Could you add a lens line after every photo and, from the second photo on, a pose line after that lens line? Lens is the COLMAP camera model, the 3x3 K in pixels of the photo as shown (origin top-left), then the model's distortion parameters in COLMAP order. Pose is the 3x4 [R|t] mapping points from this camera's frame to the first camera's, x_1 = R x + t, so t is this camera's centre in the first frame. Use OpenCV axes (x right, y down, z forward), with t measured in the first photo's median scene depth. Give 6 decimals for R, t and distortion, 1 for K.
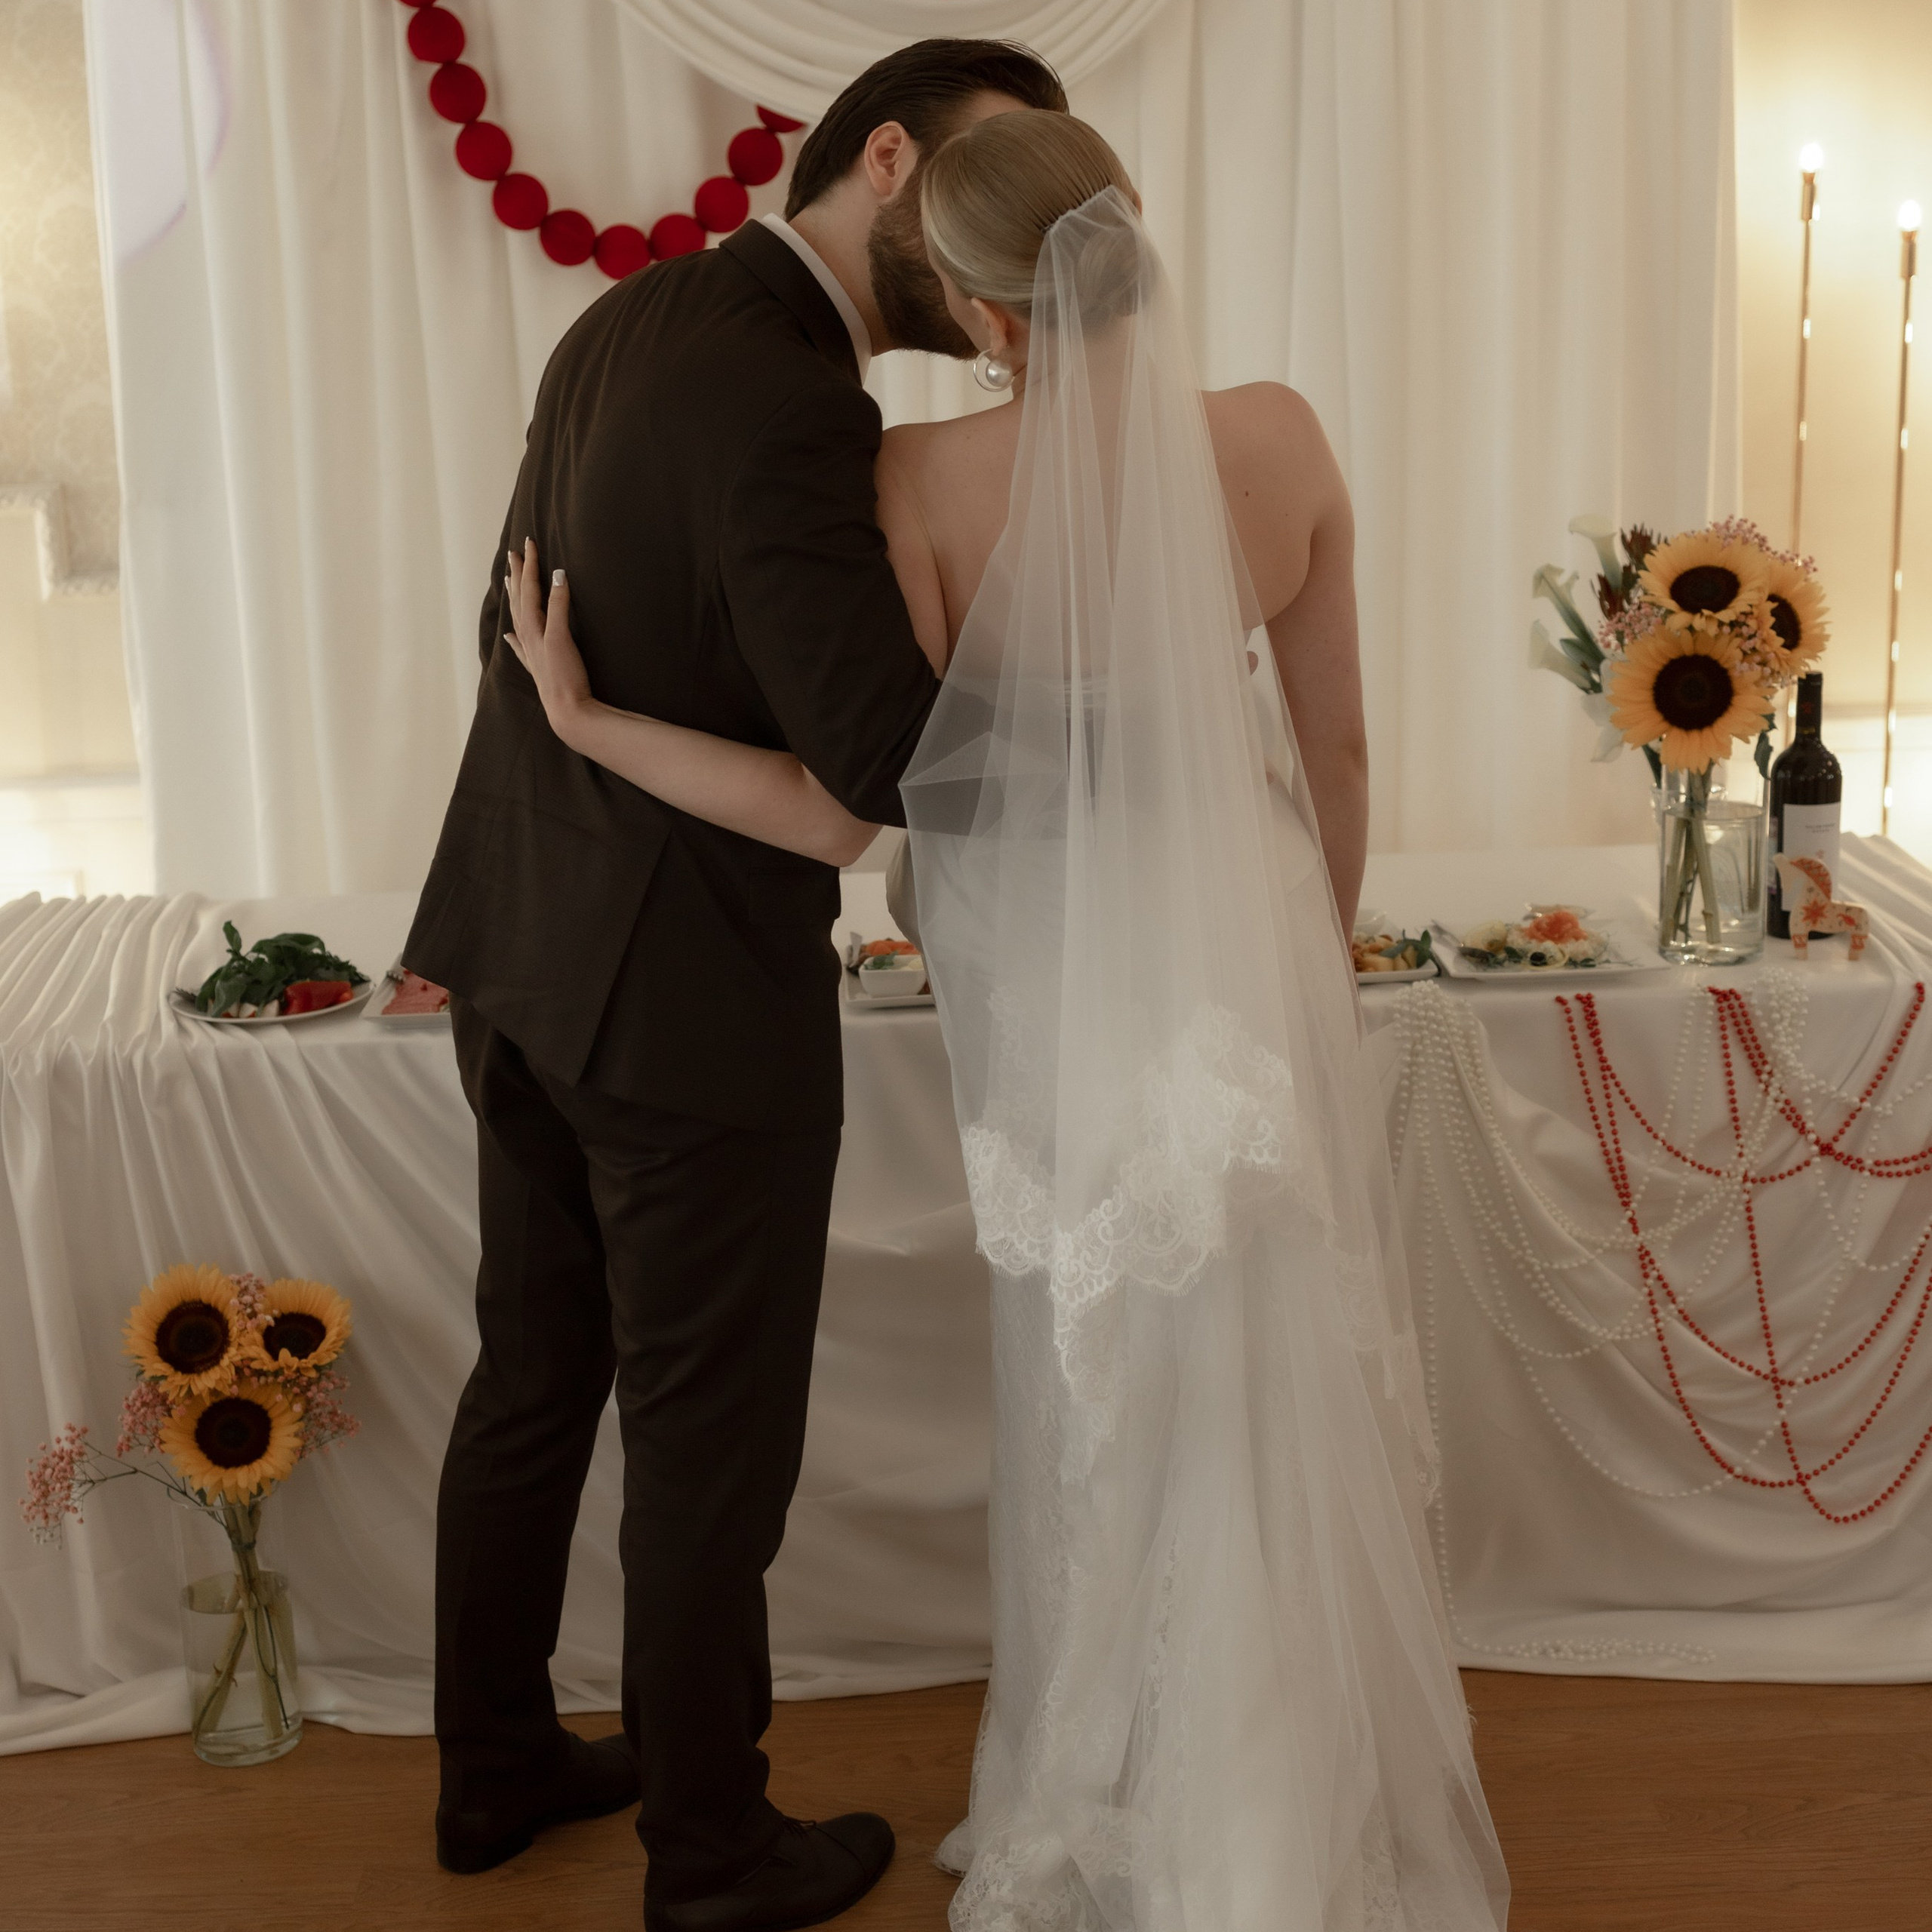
lens RADIAL K [[3017.0, 0, 966.0], [0, 3017.0, 966.0], [0, 0, 1]] dist [0.019651, -0.044998]
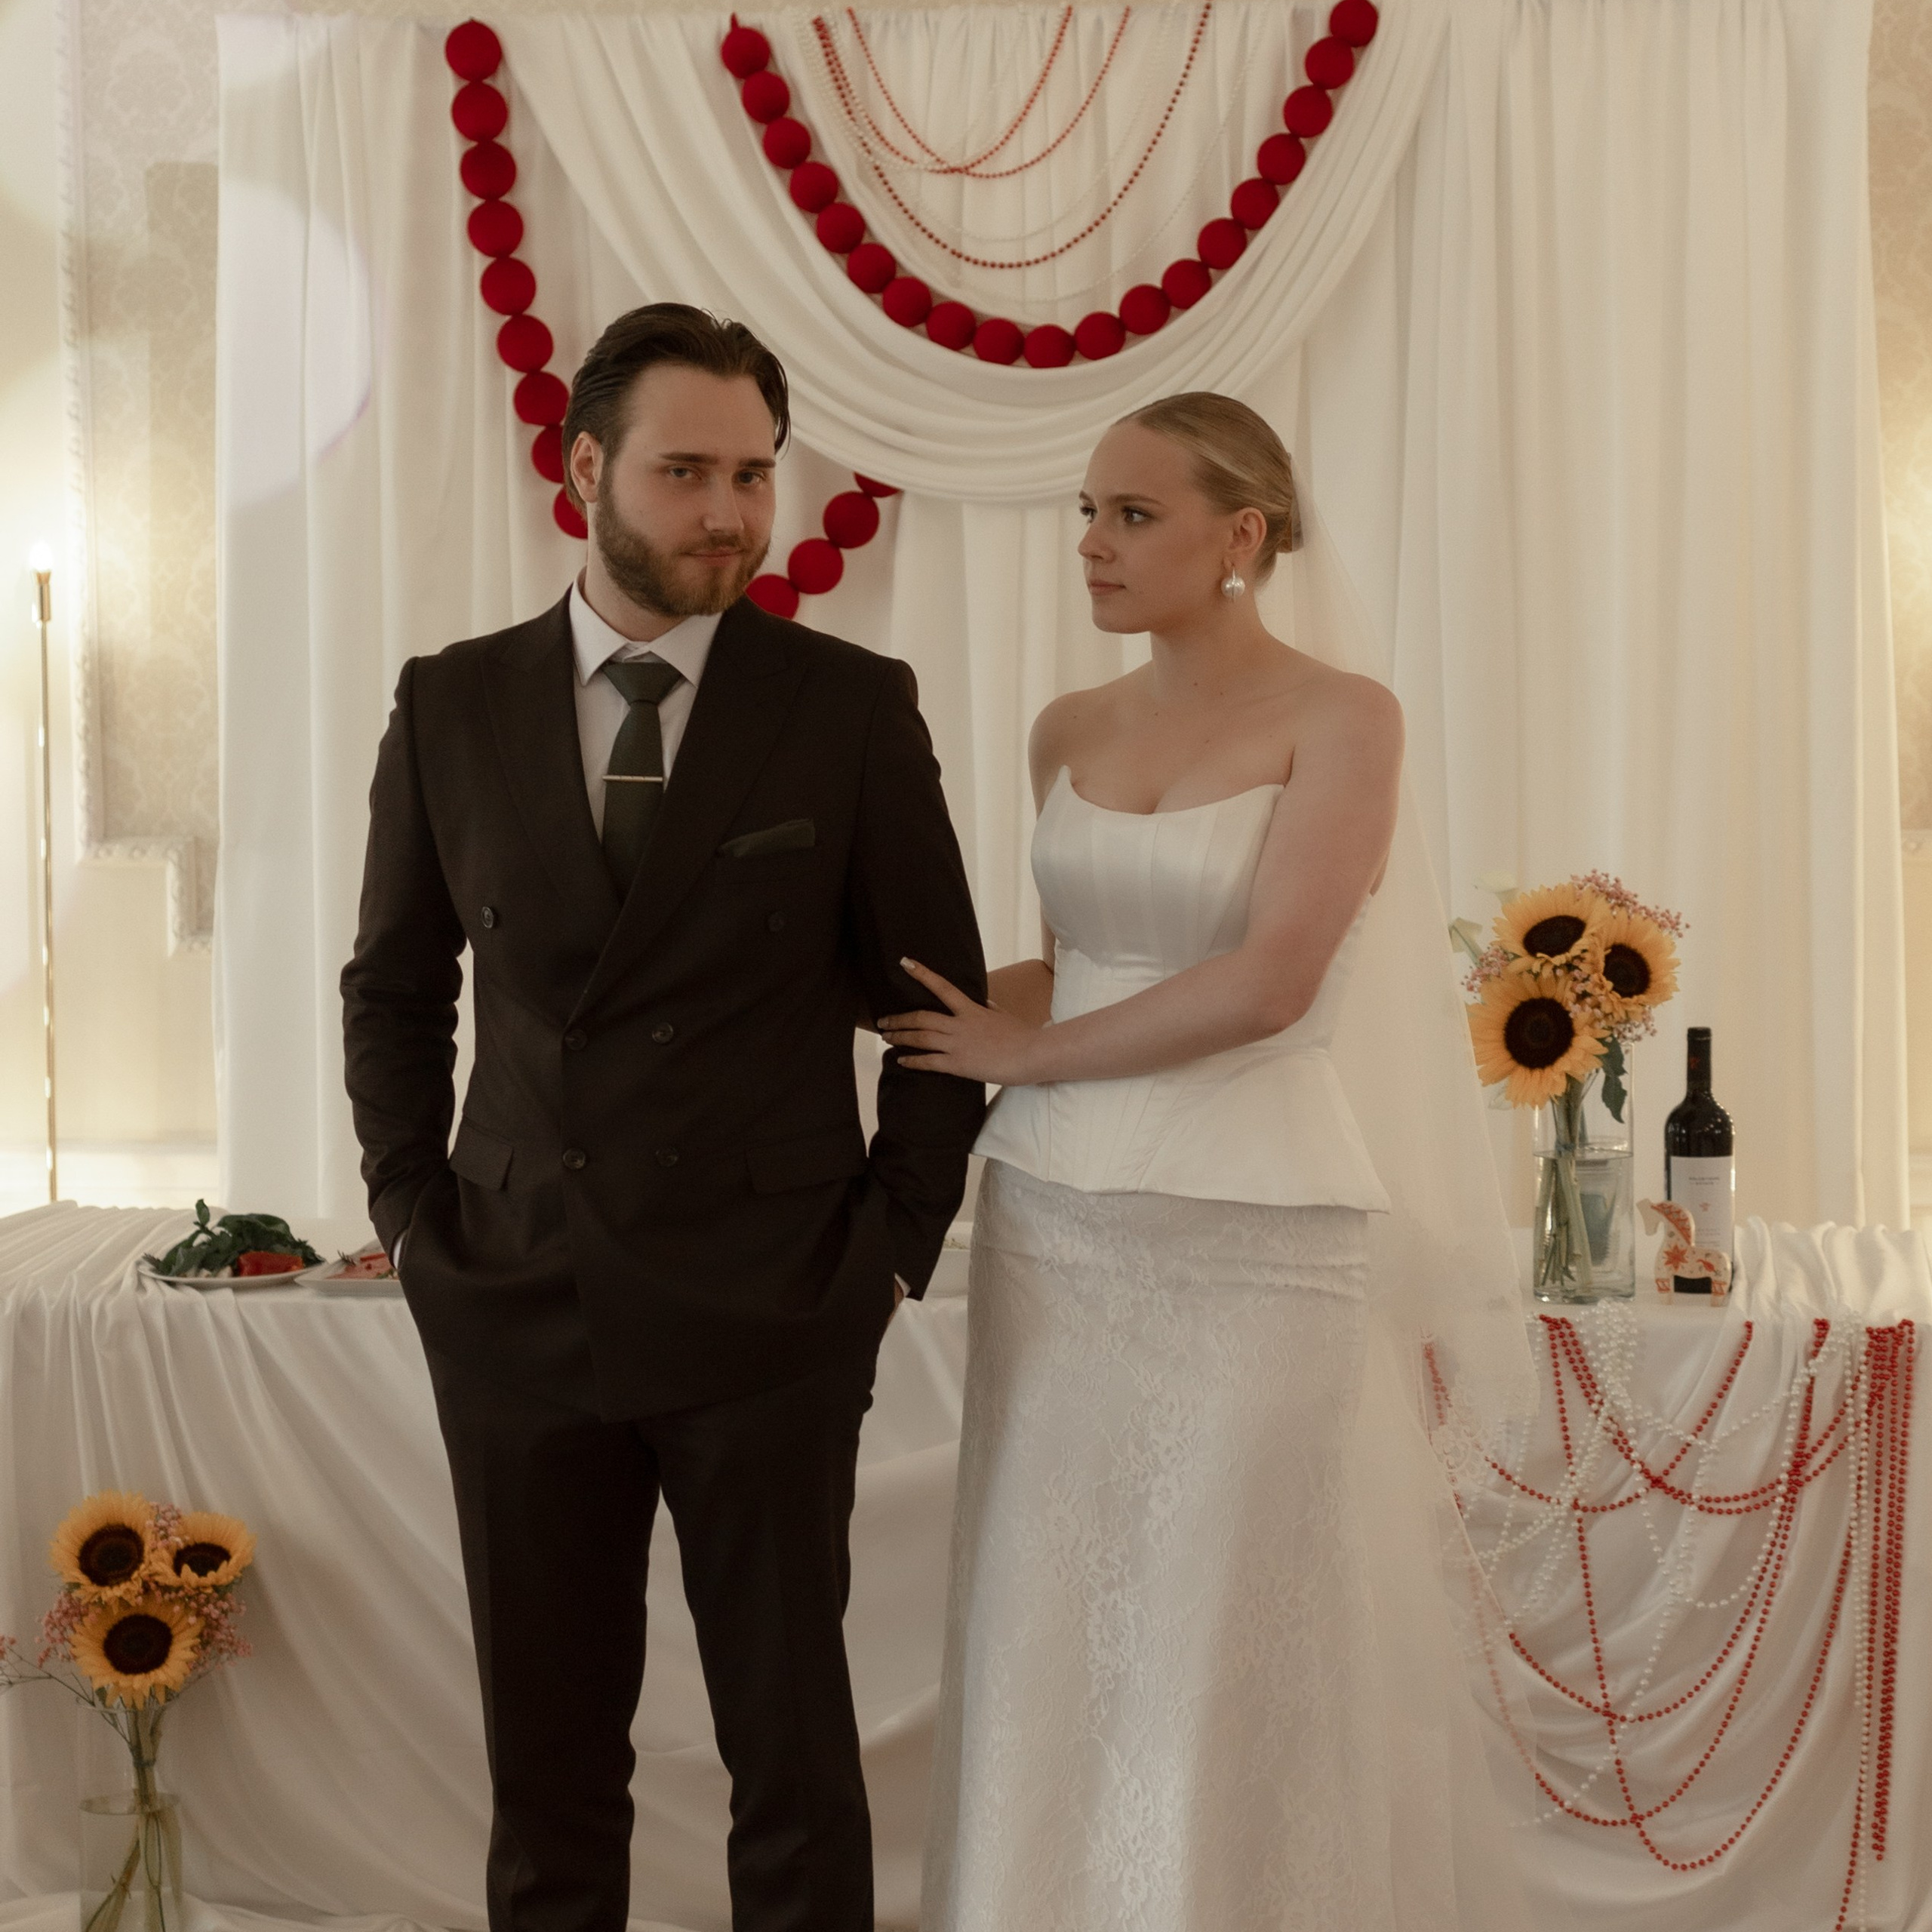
lens RADIAL K [[4772.1, 0, 966.0], [0, 4772.1, 966.0], [0, 0, 1]] dist [0.170142, -0.249846]
pose [[0.979404, 0.034706, -0.198907, 0.372601], [-0.067146, 0.985033, -0.158749, 0.161801], [0.190420, 0.168835, 0.967075, -0.639499]]
